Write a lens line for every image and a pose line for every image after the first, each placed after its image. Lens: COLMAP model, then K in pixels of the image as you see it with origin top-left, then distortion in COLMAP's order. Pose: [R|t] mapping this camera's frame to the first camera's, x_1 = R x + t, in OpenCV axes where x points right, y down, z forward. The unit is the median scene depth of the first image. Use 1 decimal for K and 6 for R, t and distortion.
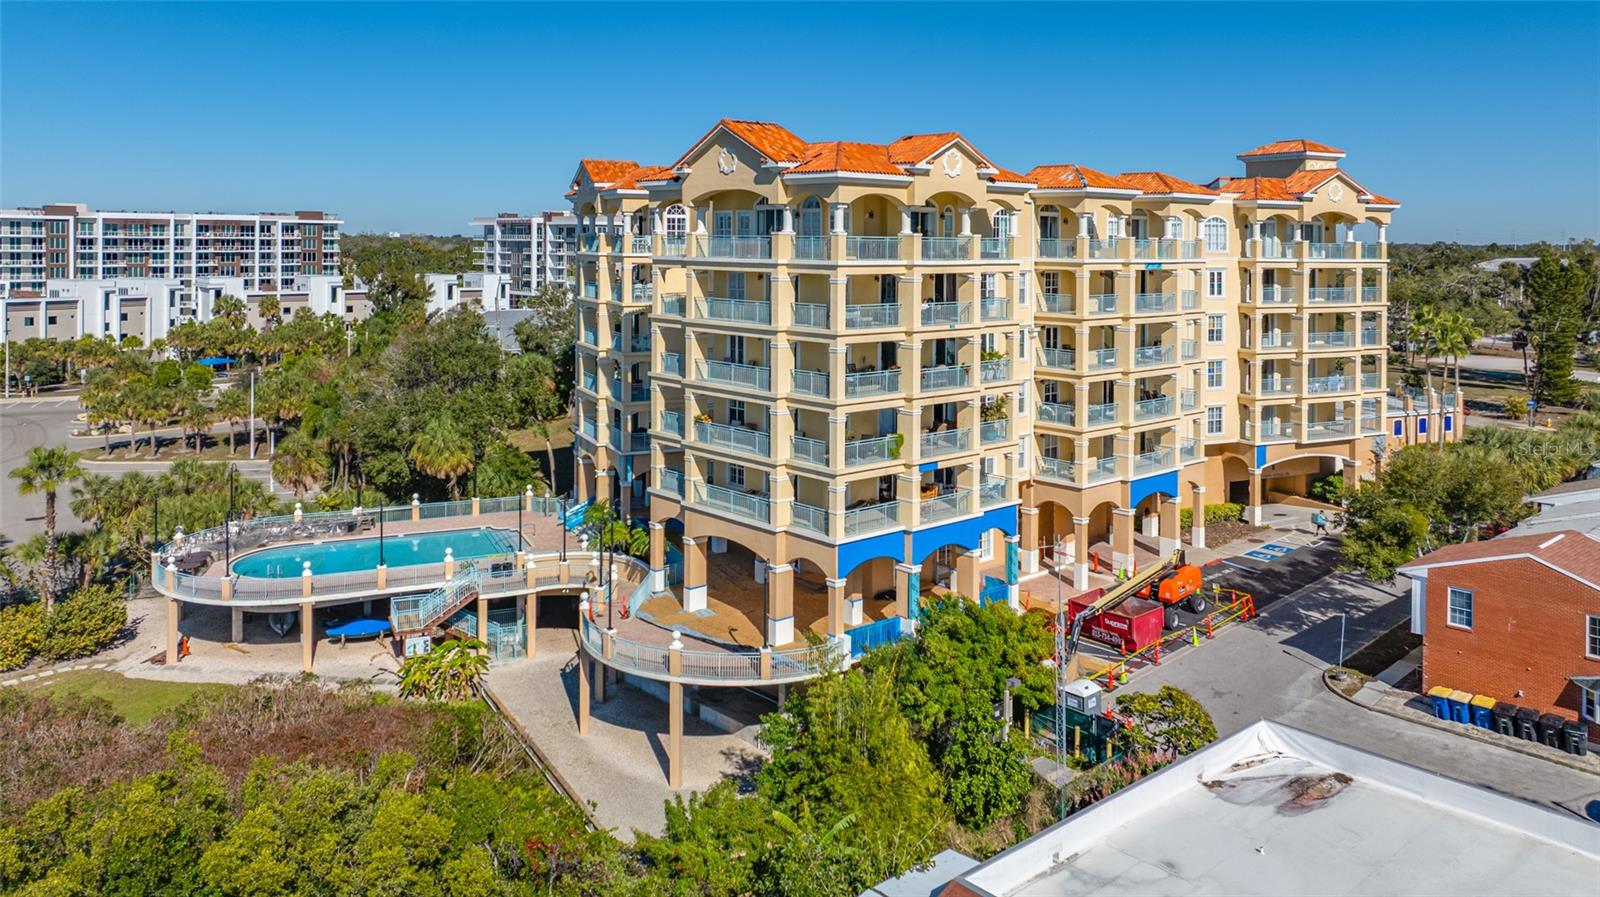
lens RADIAL K [[1180.8, 0, 800.6], [0, 1180.8, 234.2], [0, 0, 1]] dist [-0.007277, -0.001486]
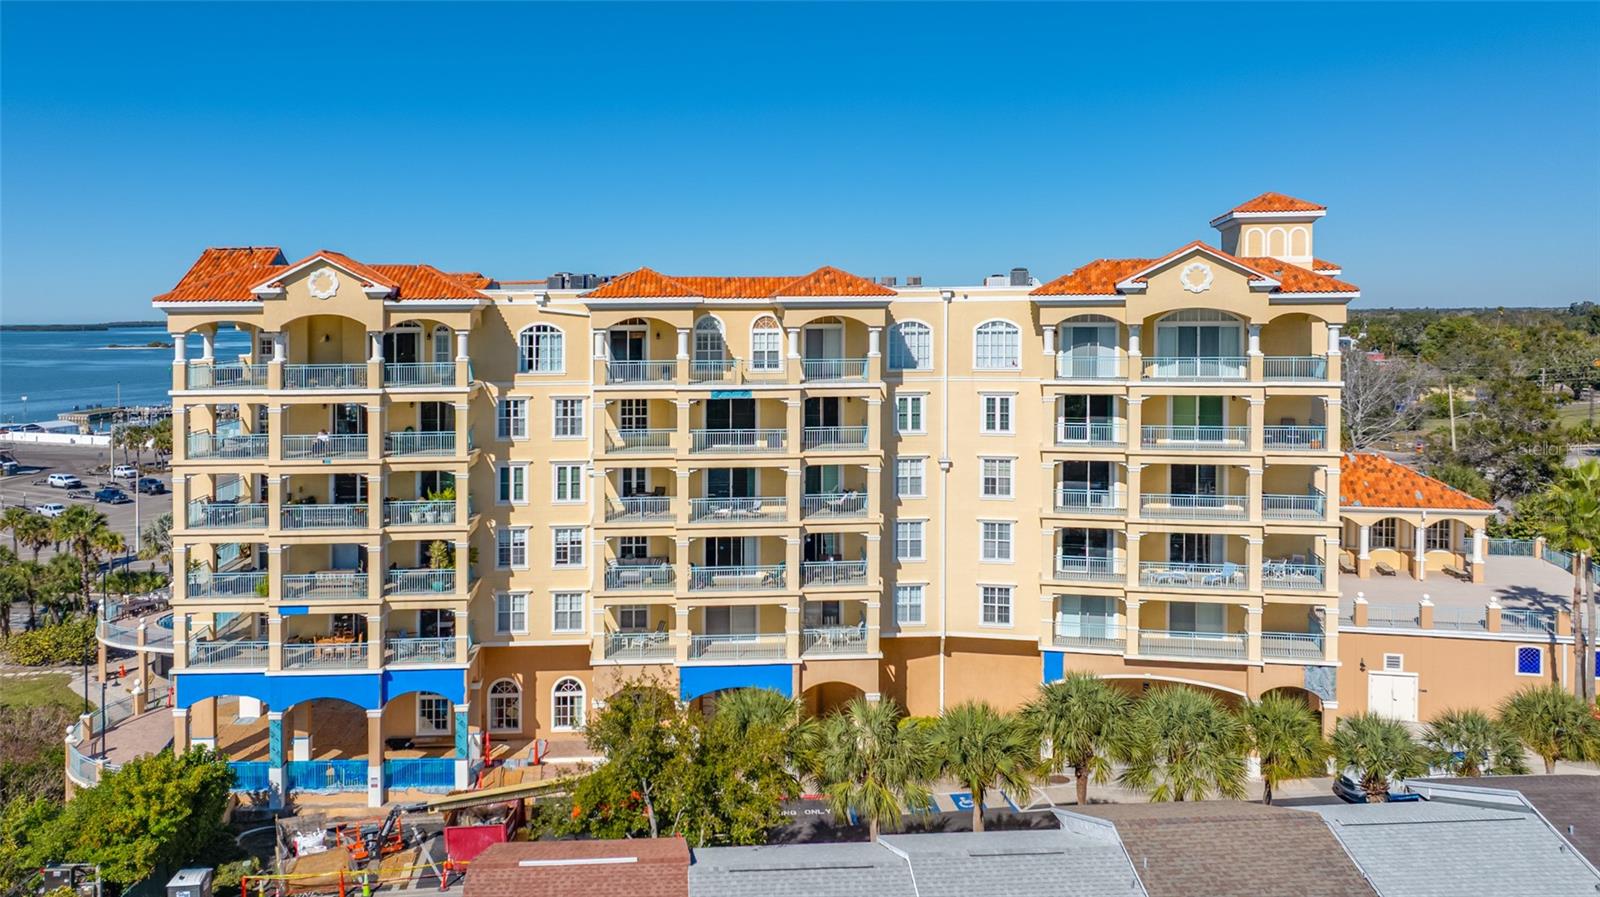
lens RADIAL K [[1118.9, 0, 757.7], [0, 1118.9, 363.6], [0, 0, 1]] dist [-0.001955, 0.001600]
pose [[0.776727, -0.015927, -0.629636, 0.668252], [0.022709, 0.999738, 0.002726, 0.006051], [0.629428, -0.016416, 0.776885, 0.383270]]
